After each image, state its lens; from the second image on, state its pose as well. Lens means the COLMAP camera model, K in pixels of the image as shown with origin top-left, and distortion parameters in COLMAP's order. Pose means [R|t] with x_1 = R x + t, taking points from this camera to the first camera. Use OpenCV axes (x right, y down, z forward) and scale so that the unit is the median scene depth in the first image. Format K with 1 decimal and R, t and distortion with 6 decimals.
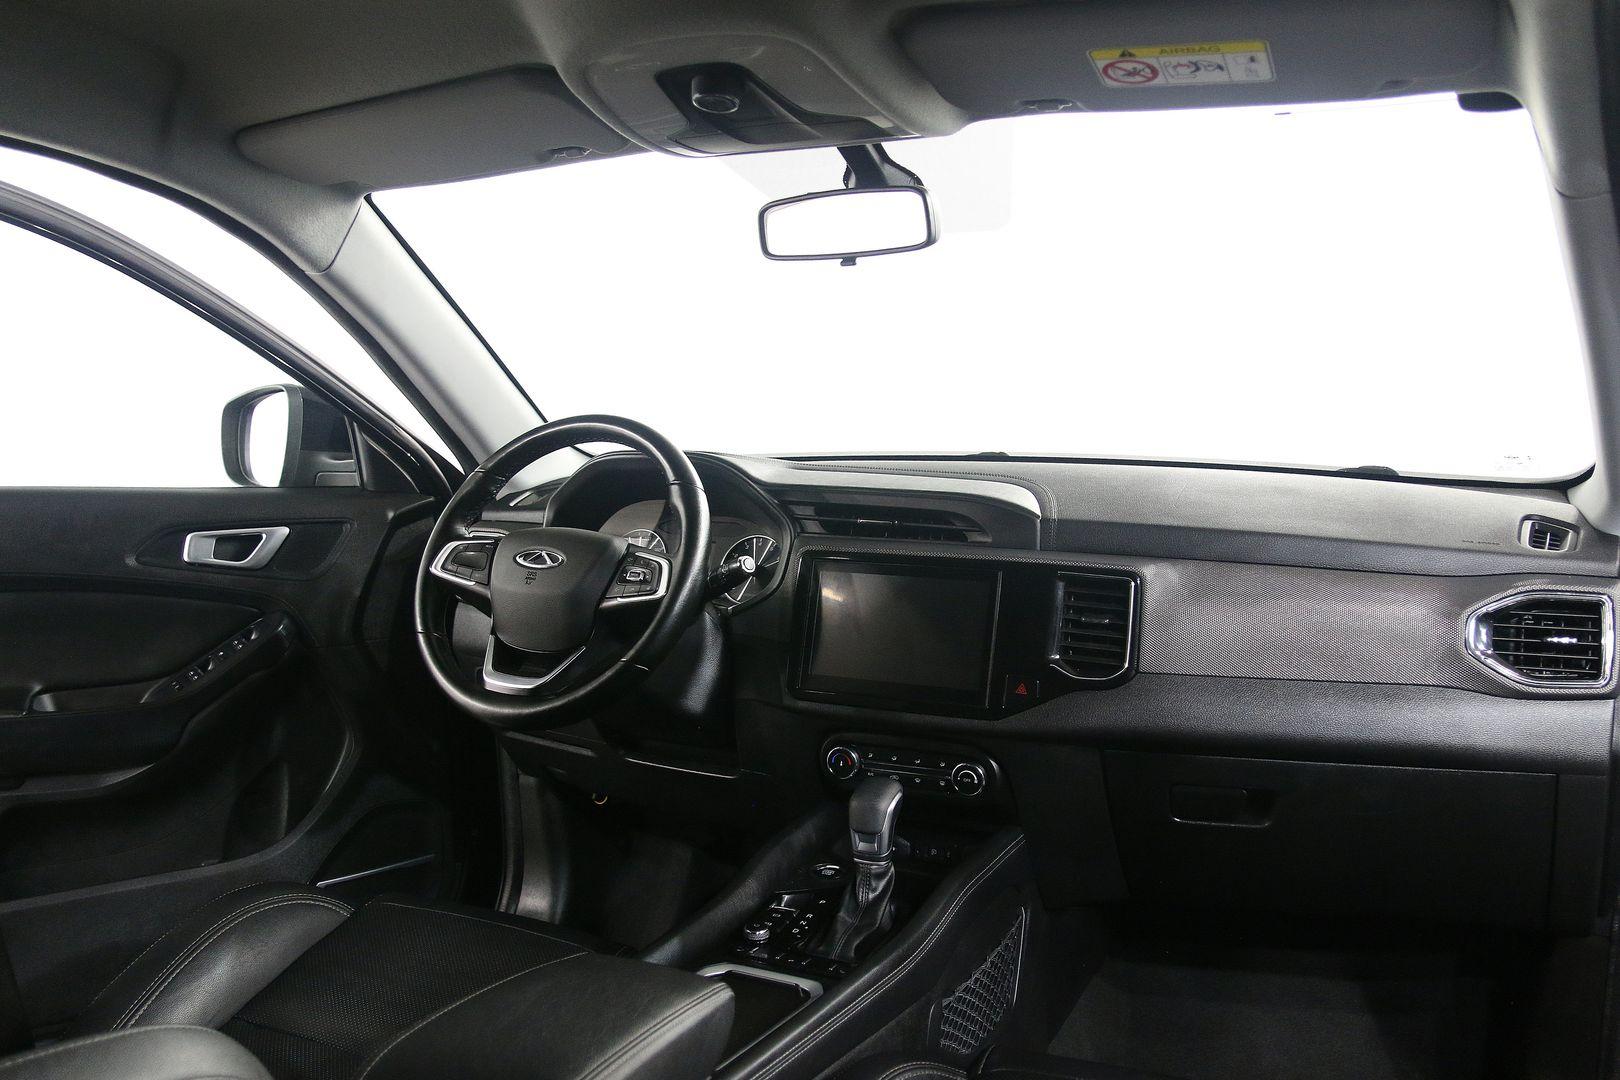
lens RADIAL K [[1286.0, 0, 810.0], [0, 1286.0, 540.0], [0, 0, 1]] dist [-0.142510, 0.134829]
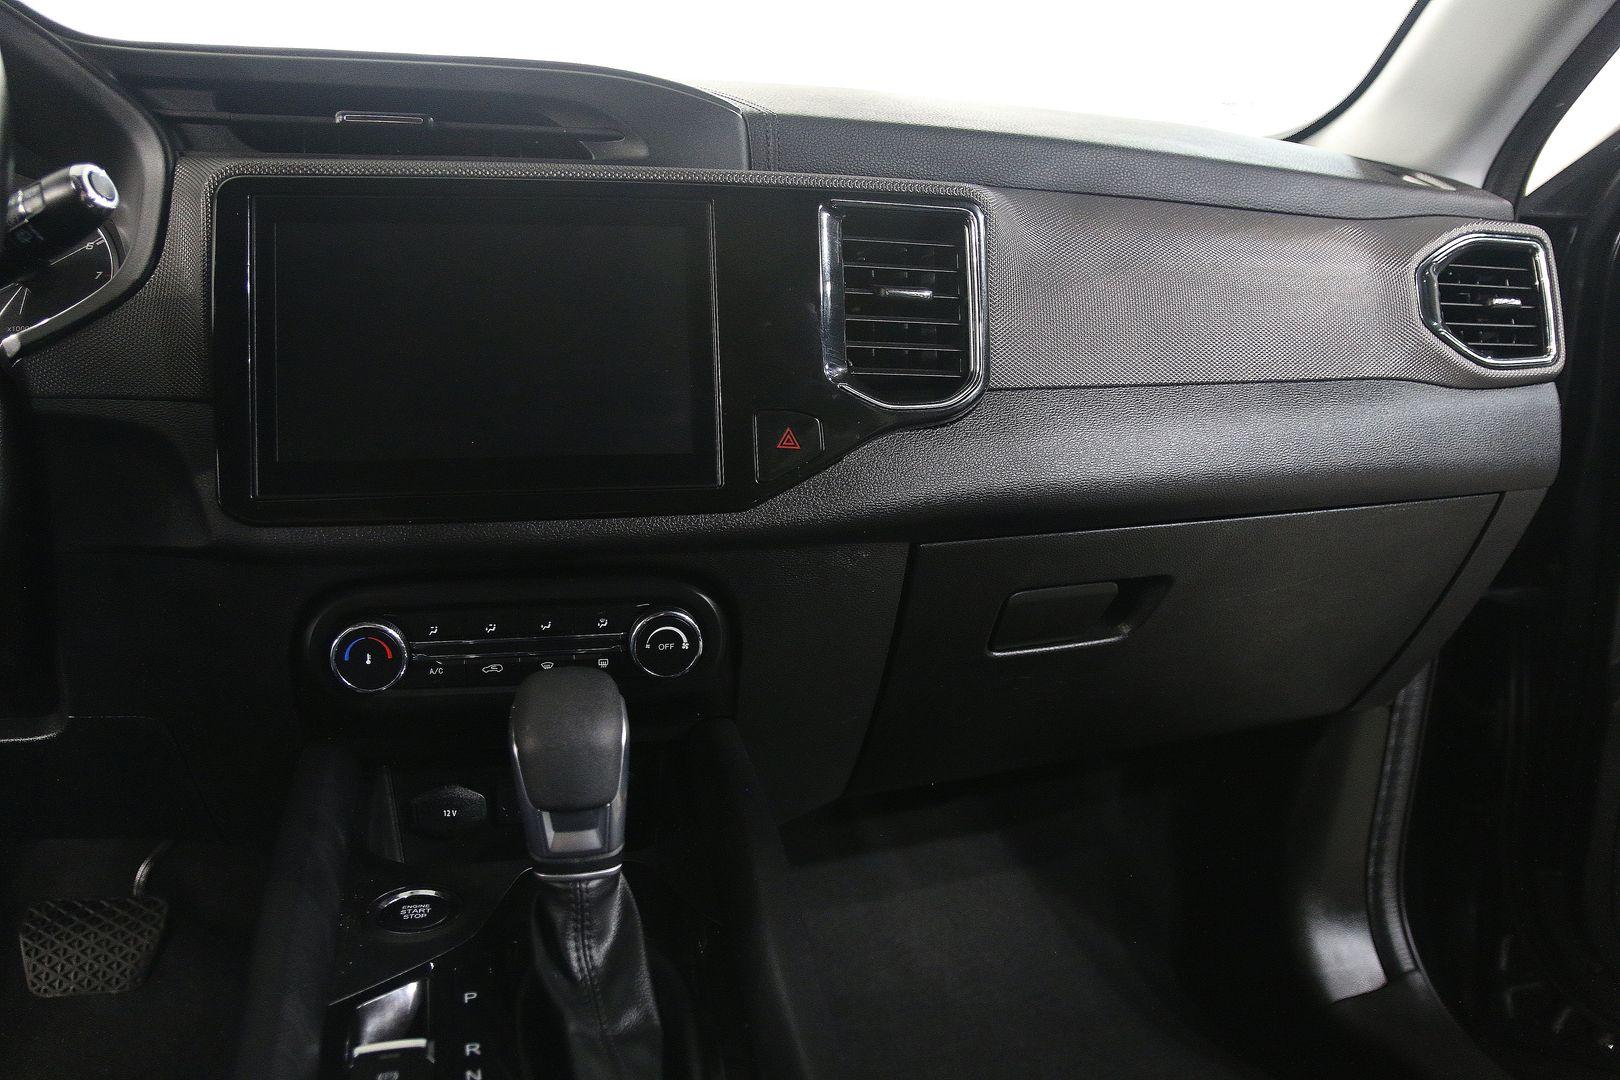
lens RADIAL K [[1286.0, 0, 810.0], [0, 1286.0, 540.0], [0, 0, 1]] dist [-0.142510, 0.134829]
pose [[0.786558, -0.119727, 0.605799, -0.126075], [0.051761, 0.990355, 0.128522, 0.092159], [-0.615344, -0.069733, 0.785168, 0.611023]]
